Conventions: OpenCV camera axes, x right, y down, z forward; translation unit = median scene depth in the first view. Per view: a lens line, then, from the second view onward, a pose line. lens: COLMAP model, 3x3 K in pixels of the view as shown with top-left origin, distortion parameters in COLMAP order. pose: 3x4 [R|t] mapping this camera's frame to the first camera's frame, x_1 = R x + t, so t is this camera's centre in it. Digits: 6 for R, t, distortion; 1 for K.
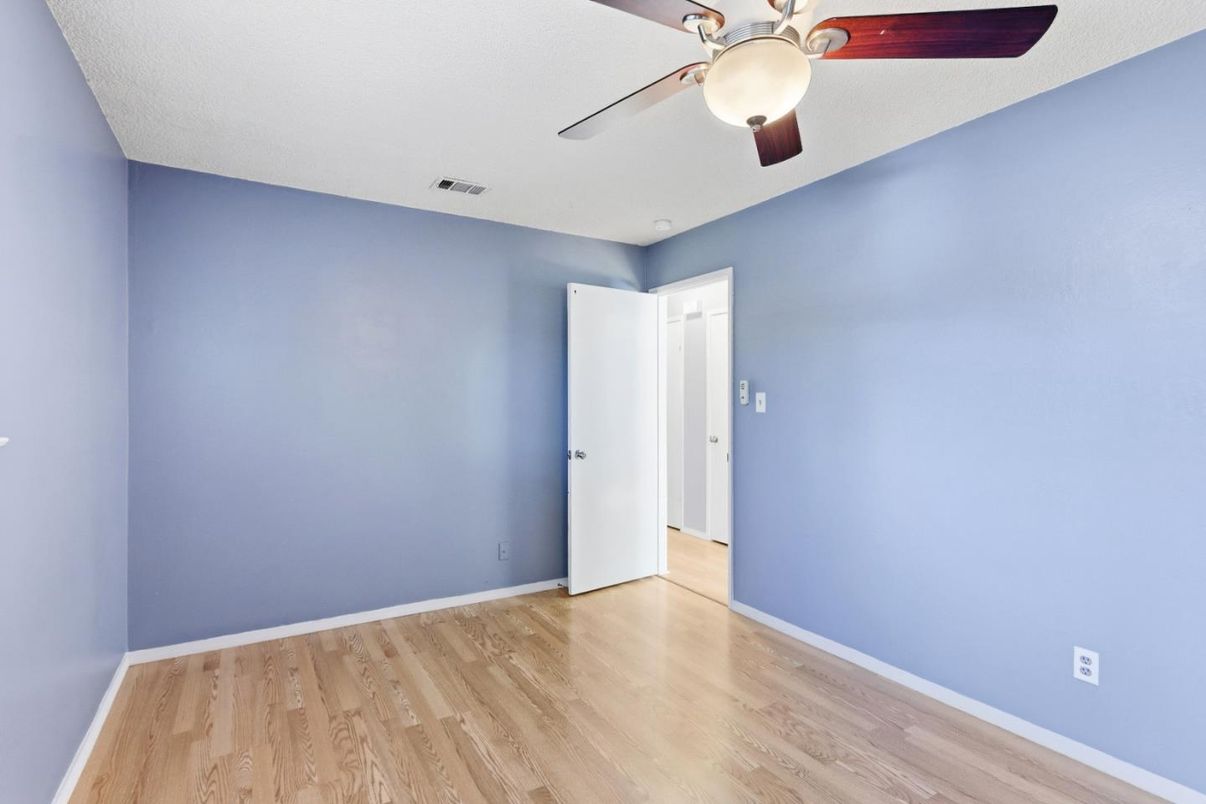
lens RADIAL K [[569.6, 0, 587.1], [0, 569.6, 408.8], [0, 0, 1]] dist [-0.002321, 0.006456]
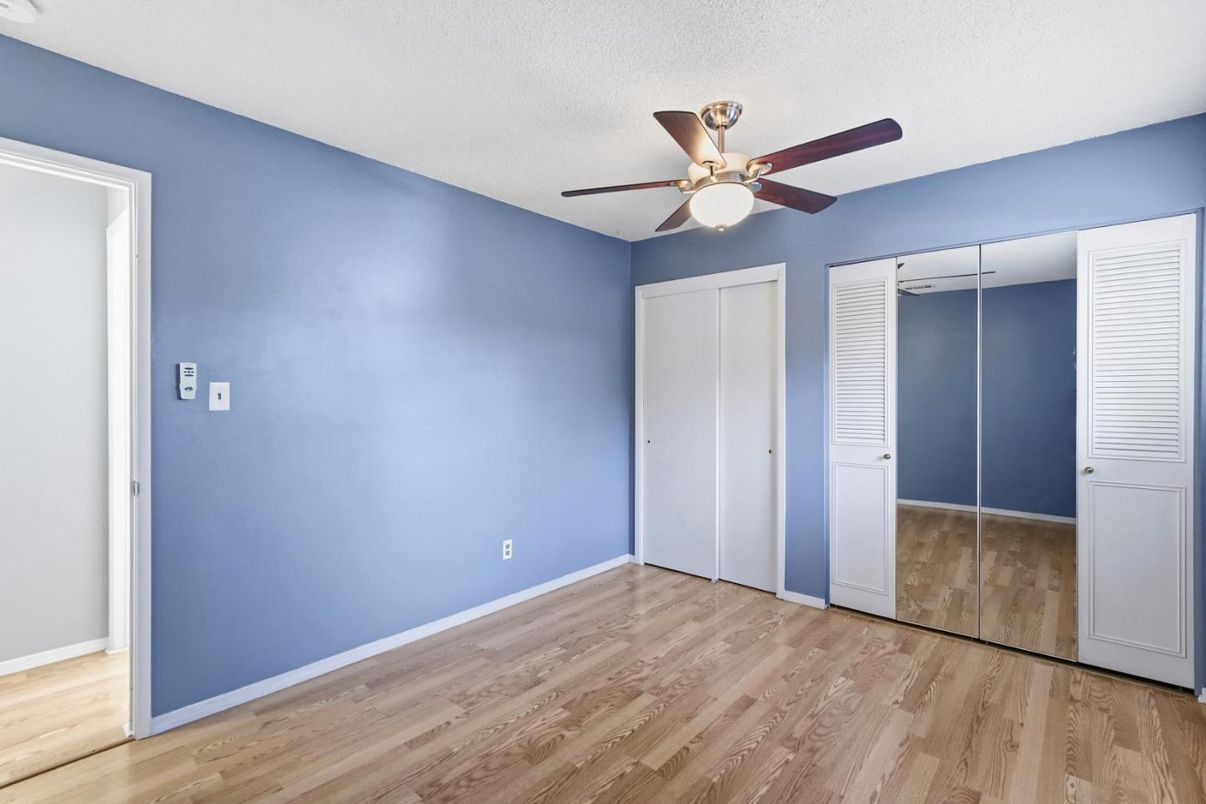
lens RADIAL K [[564.6, 0, 585.8], [0, 564.6, 399.4], [0, 0, 1]] dist [0.000718, 0.000705]
pose [[-0.309521, -0.017071, 0.950739, -0.706048], [-0.000827, 0.999843, 0.017683, -0.028700], [-0.950892, 0.004687, -0.309487, 1.135483]]
